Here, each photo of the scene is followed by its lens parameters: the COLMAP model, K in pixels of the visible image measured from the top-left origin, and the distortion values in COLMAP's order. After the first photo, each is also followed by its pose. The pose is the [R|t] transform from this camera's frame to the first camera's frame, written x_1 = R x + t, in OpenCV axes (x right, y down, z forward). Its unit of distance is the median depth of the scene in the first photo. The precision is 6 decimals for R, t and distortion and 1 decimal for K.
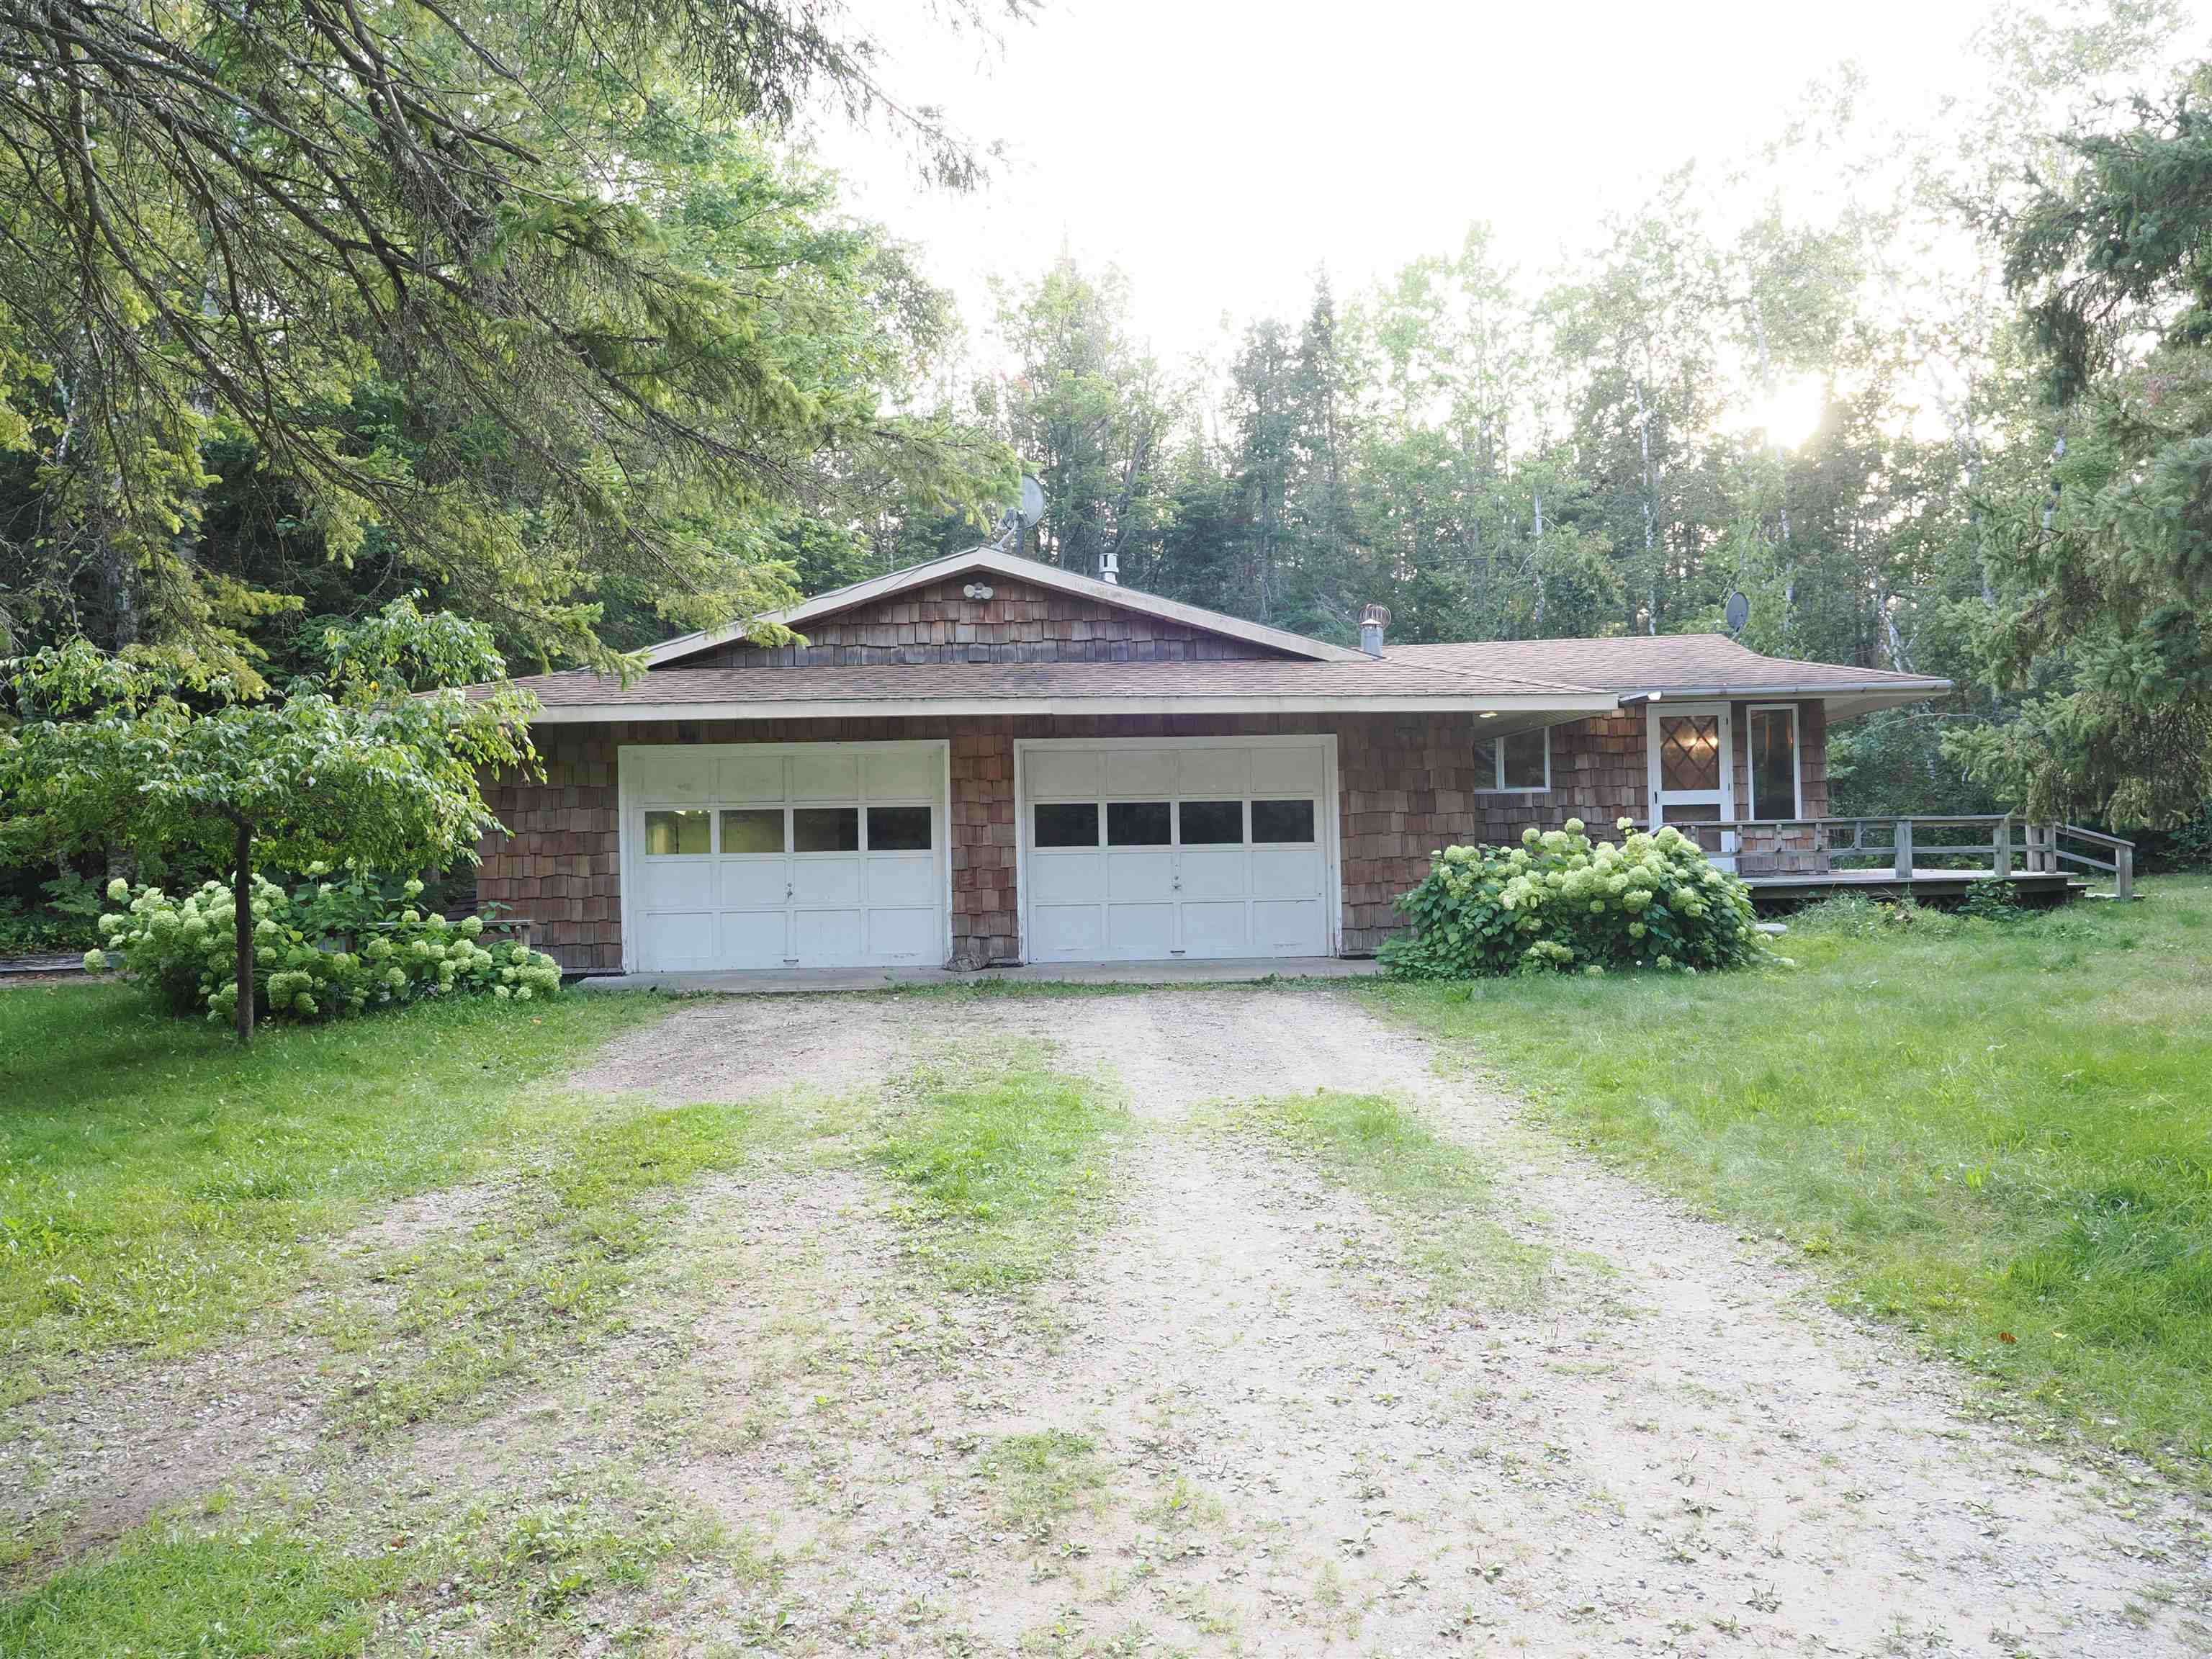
lens RADIAL K [[1583.4, 0, 1106.0], [0, 1583.4, 829.5], [0, 0, 1]] dist [-0.048851, 0.031775]
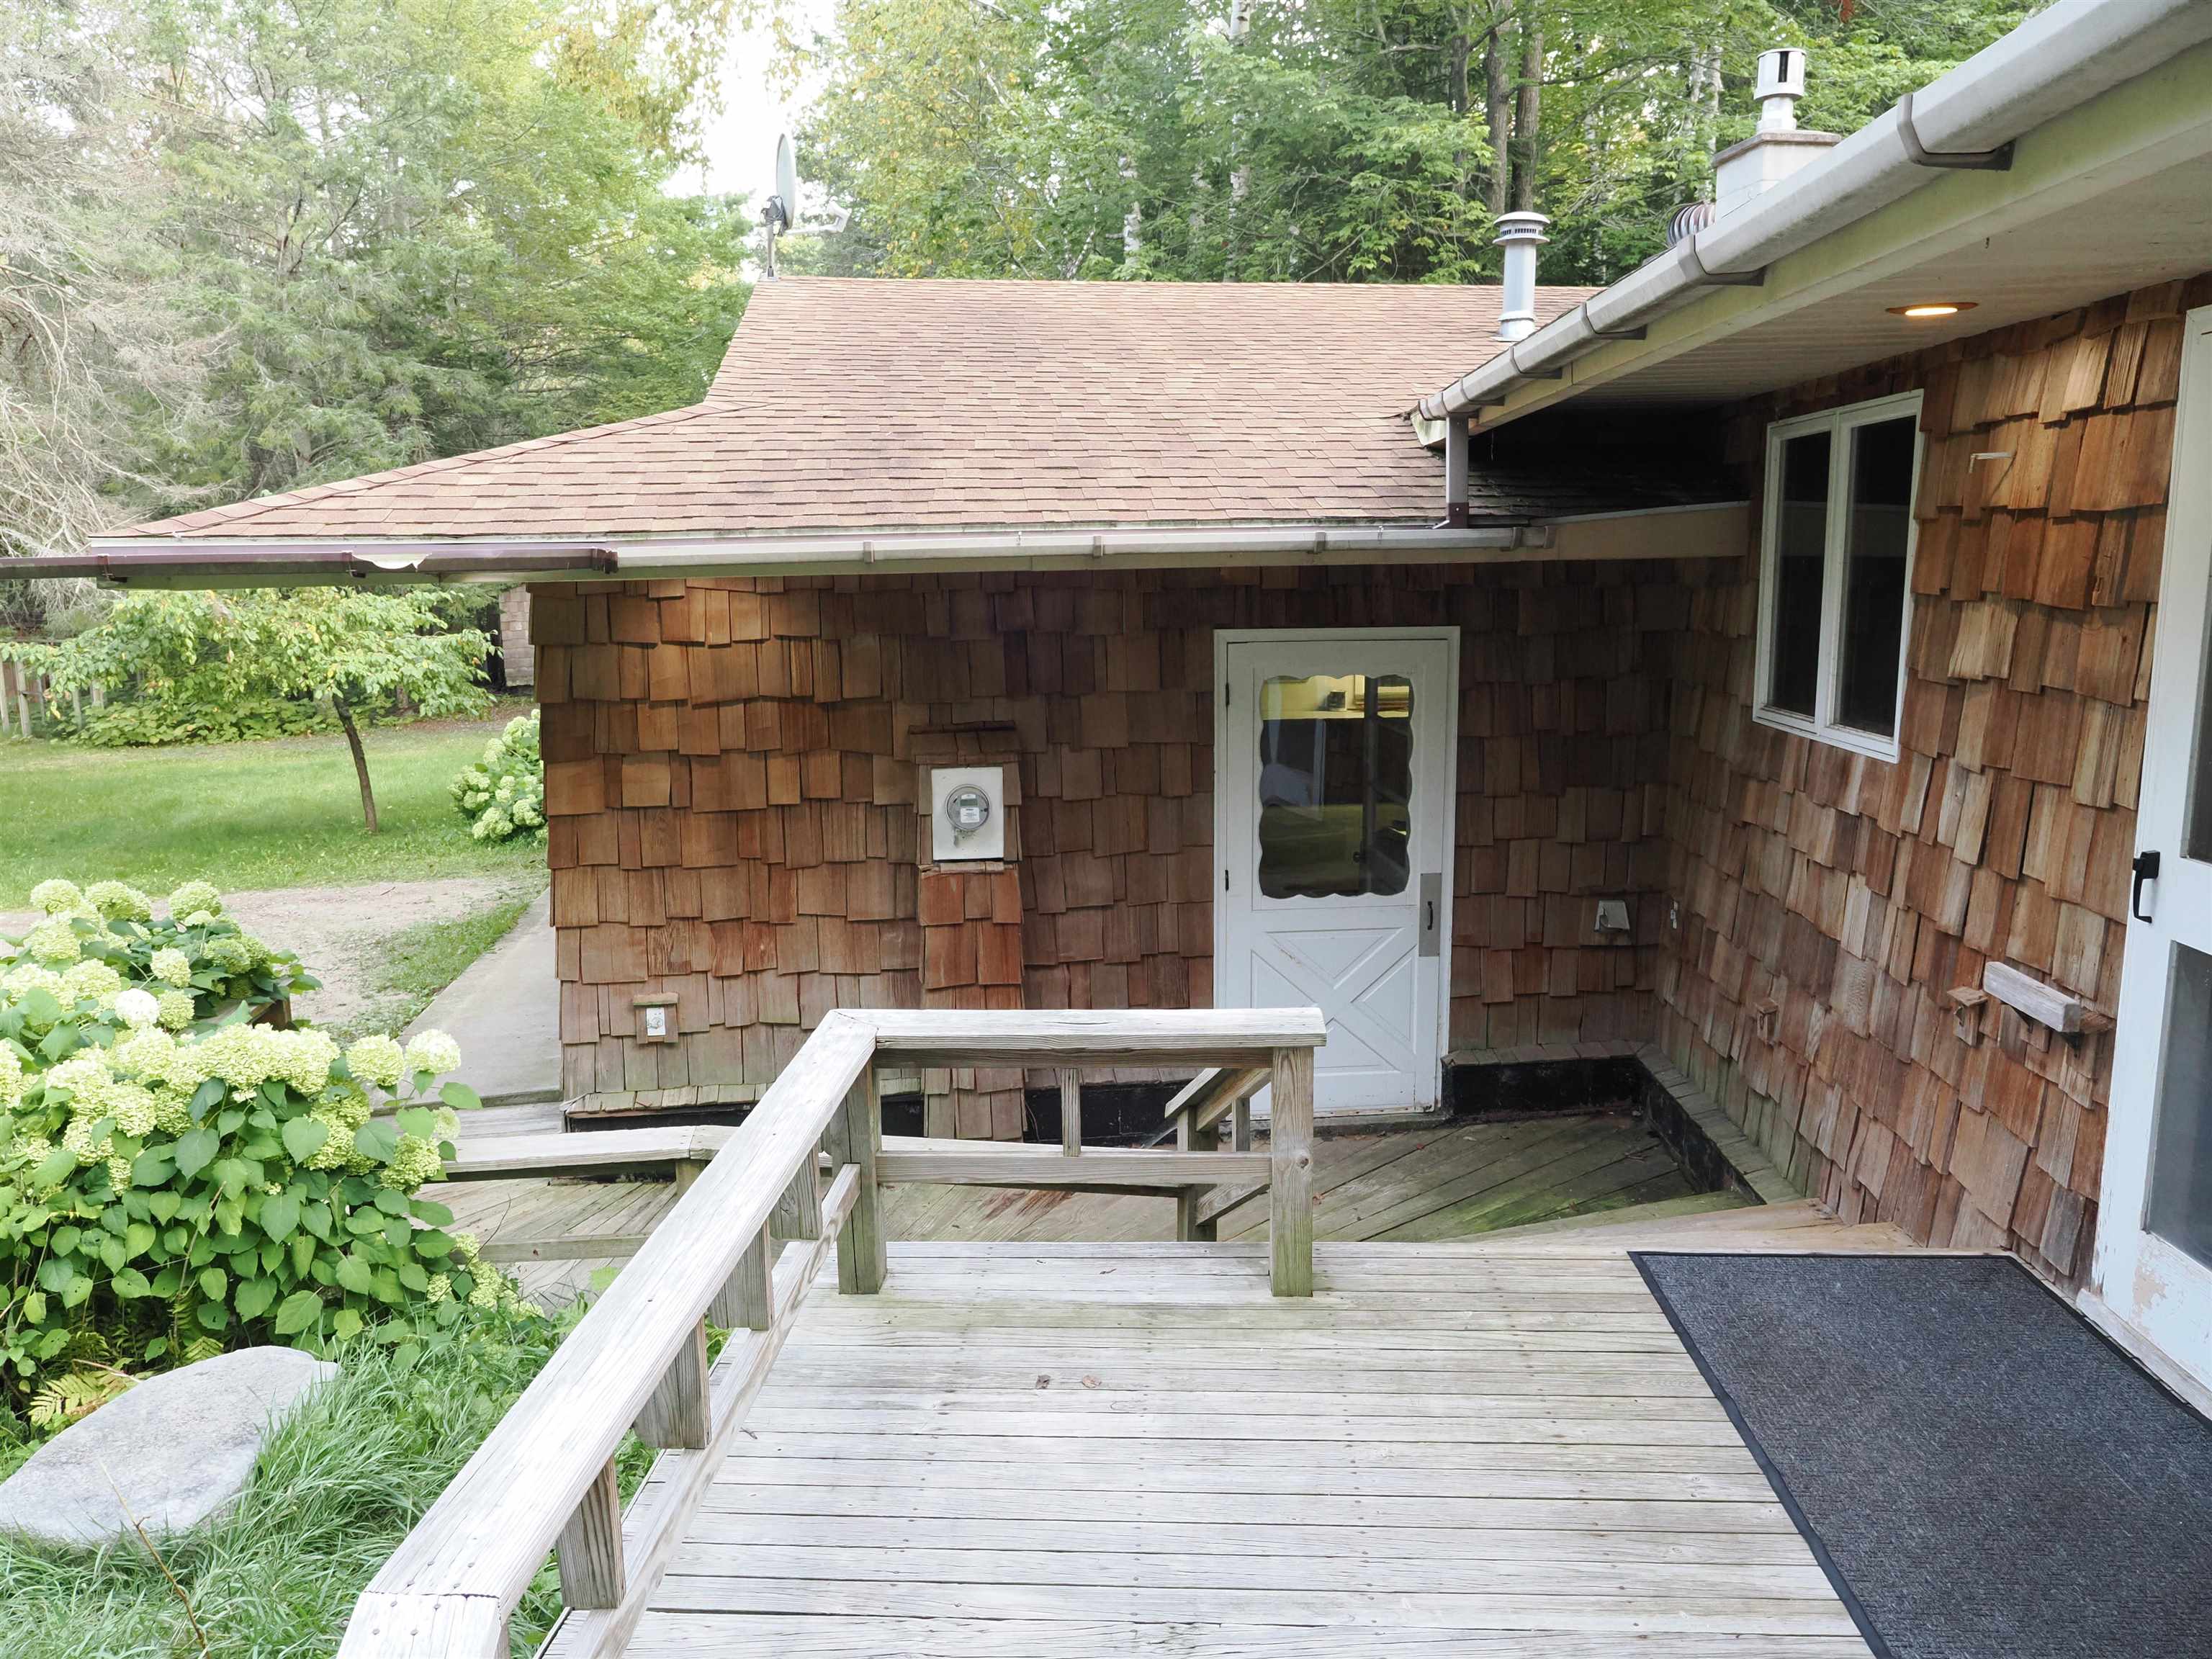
lens RADIAL K [[1638.9, 0, 1106.0], [0, 1638.9, 829.5], [0, 0, 1]] dist [-0.000823, 0.001029]
pose [[0.077135, 0.178559, -0.980901, 0.617100], [0.027680, 0.983069, 0.181131, -0.073290], [0.996636, -0.041123, 0.070887, 1.064477]]
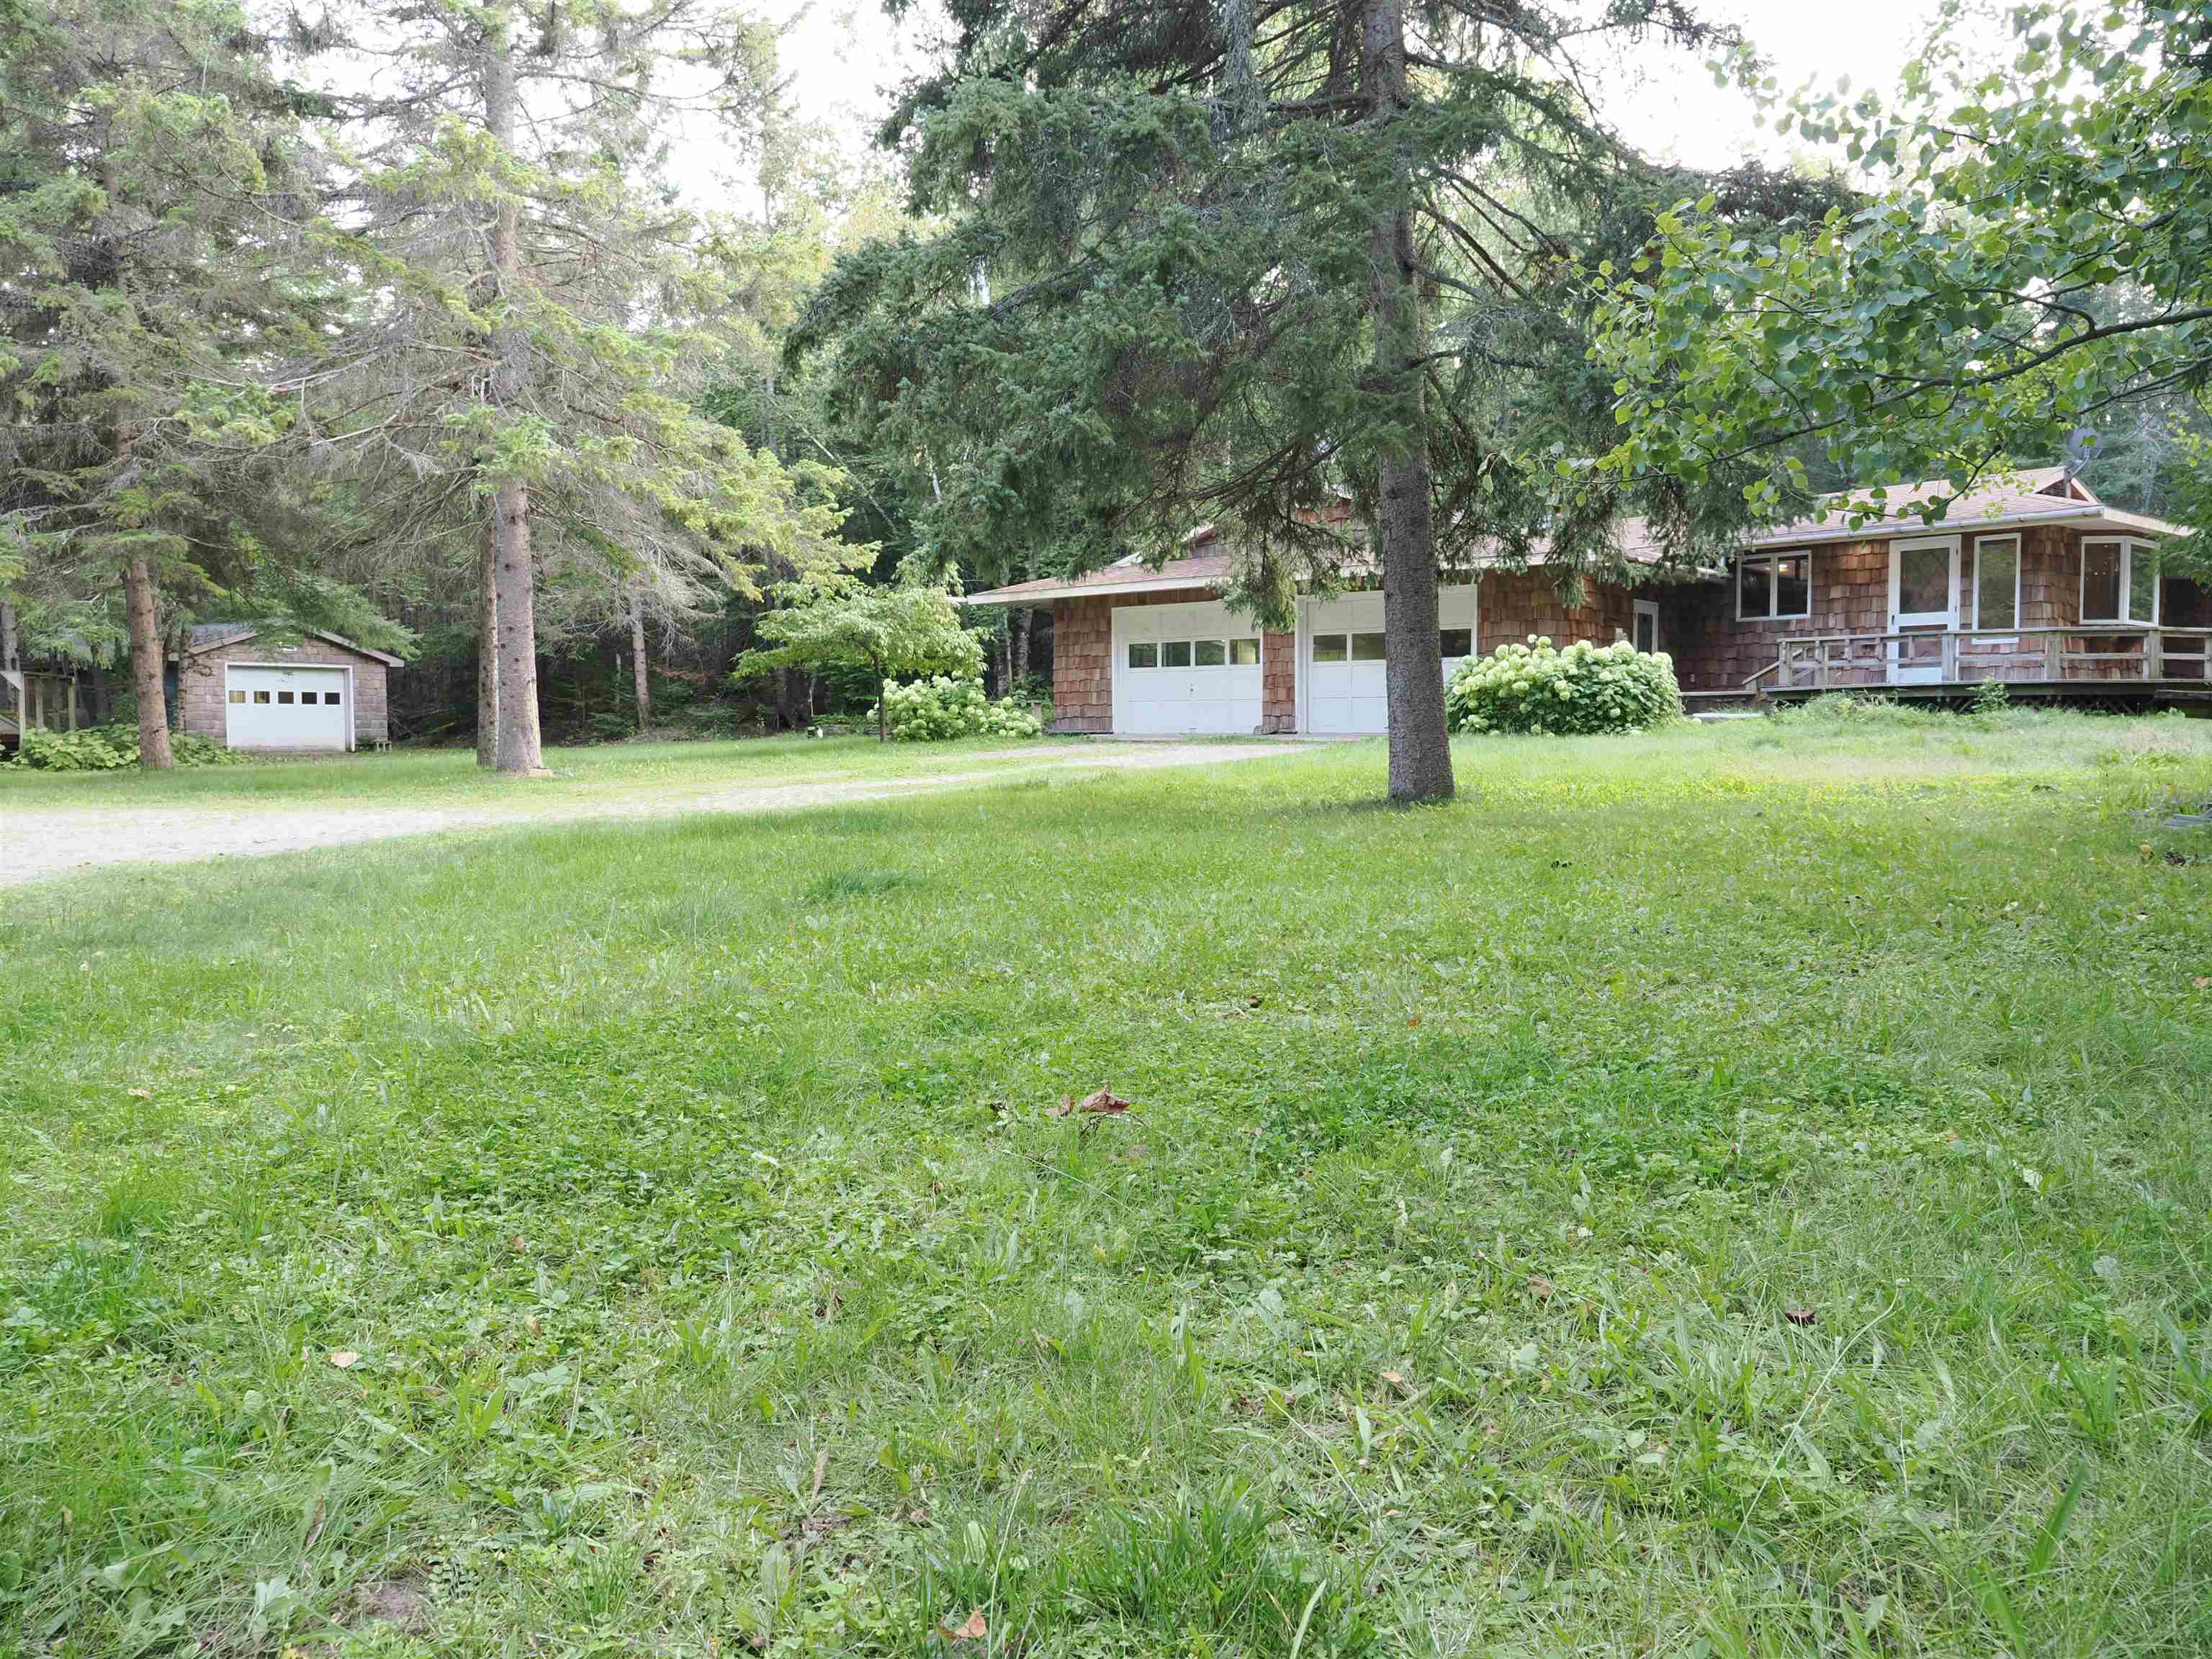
lens RADIAL K [[1583.4, 0, 1106.0], [0, 1583.4, 829.5], [0, 0, 1]] dist [-0.048851, 0.031775]
pose [[0.729545, 0.059804, -0.681313, 0.882005], [0.004228, 0.995756, 0.091932, 0.031089], [0.683920, -0.069950, 0.726196, -0.324073]]
